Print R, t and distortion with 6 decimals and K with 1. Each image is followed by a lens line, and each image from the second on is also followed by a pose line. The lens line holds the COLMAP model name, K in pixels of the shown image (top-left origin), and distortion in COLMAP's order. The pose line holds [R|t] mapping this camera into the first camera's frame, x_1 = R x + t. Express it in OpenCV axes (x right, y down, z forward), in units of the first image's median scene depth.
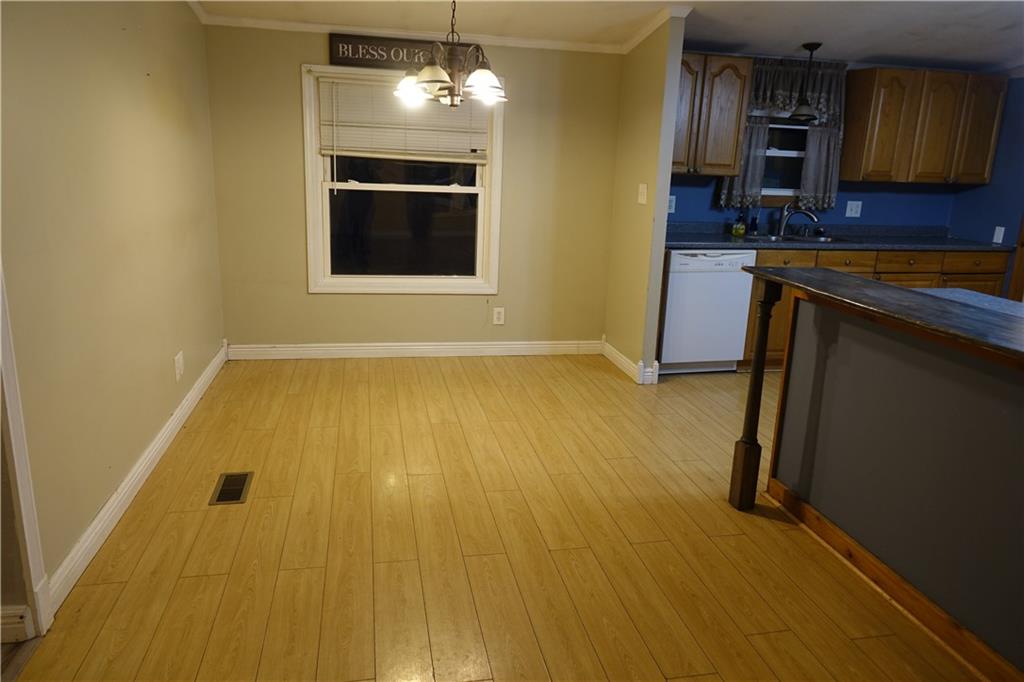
lens RADIAL K [[695.5, 0, 508.1], [0, 695.5, 339.1], [0, 0, 1]] dist [-0.006860, 0.000728]
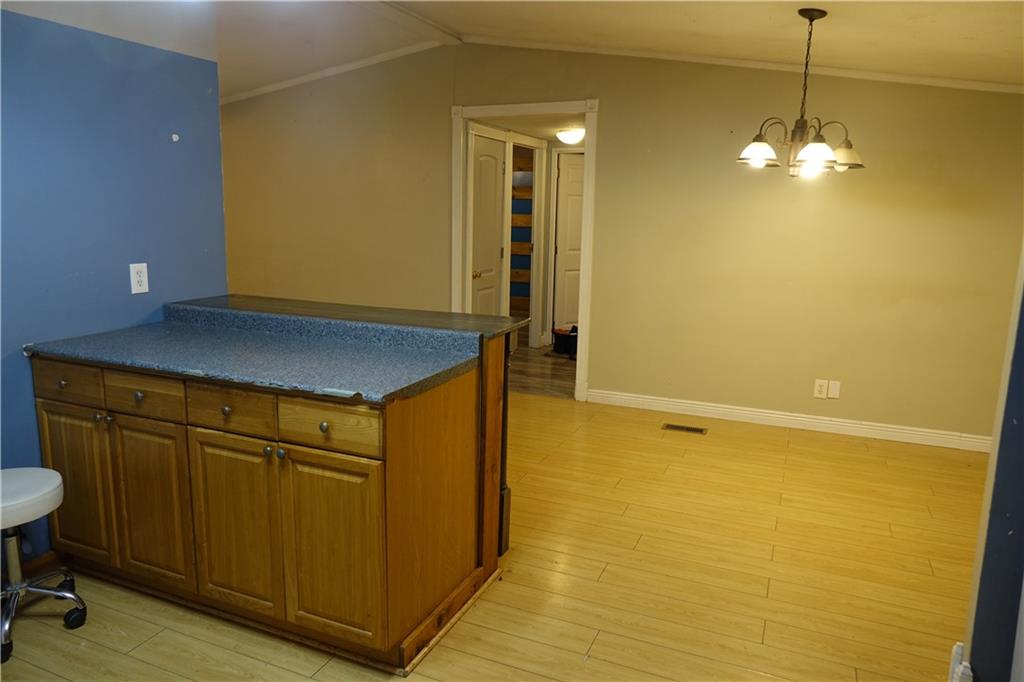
lens RADIAL K [[700.6, 0, 510.3], [0, 700.6, 326.7], [0, 0, 1]] dist [-0.009584, 0.002412]
pose [[-0.565697, 0.097602, -0.818817, 0.681732], [-0.239648, 0.930654, 0.276498, -0.213208], [0.789022, 0.352642, -0.503078, 0.852349]]
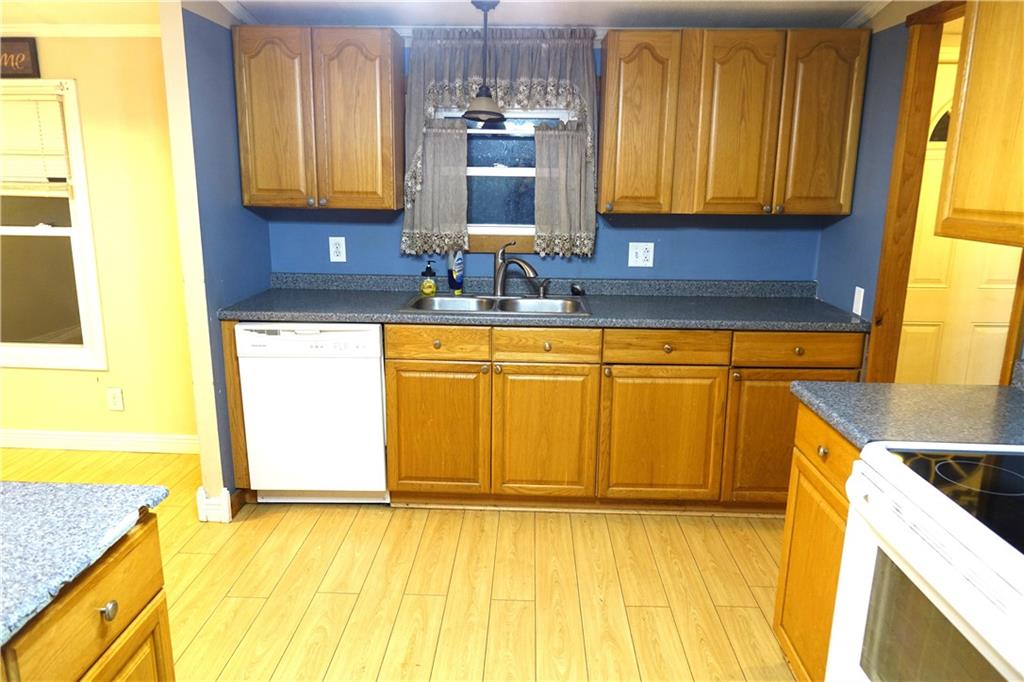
lens RADIAL K [[695.5, 0, 508.1], [0, 695.5, 339.1], [0, 0, 1]] dist [-0.006860, 0.000728]
pose [[0.974242, 0.030492, -0.223435, 0.576425], [-0.036472, 0.999077, -0.022683, -0.098612], [0.222538, 0.030247, 0.974455, 0.379437]]
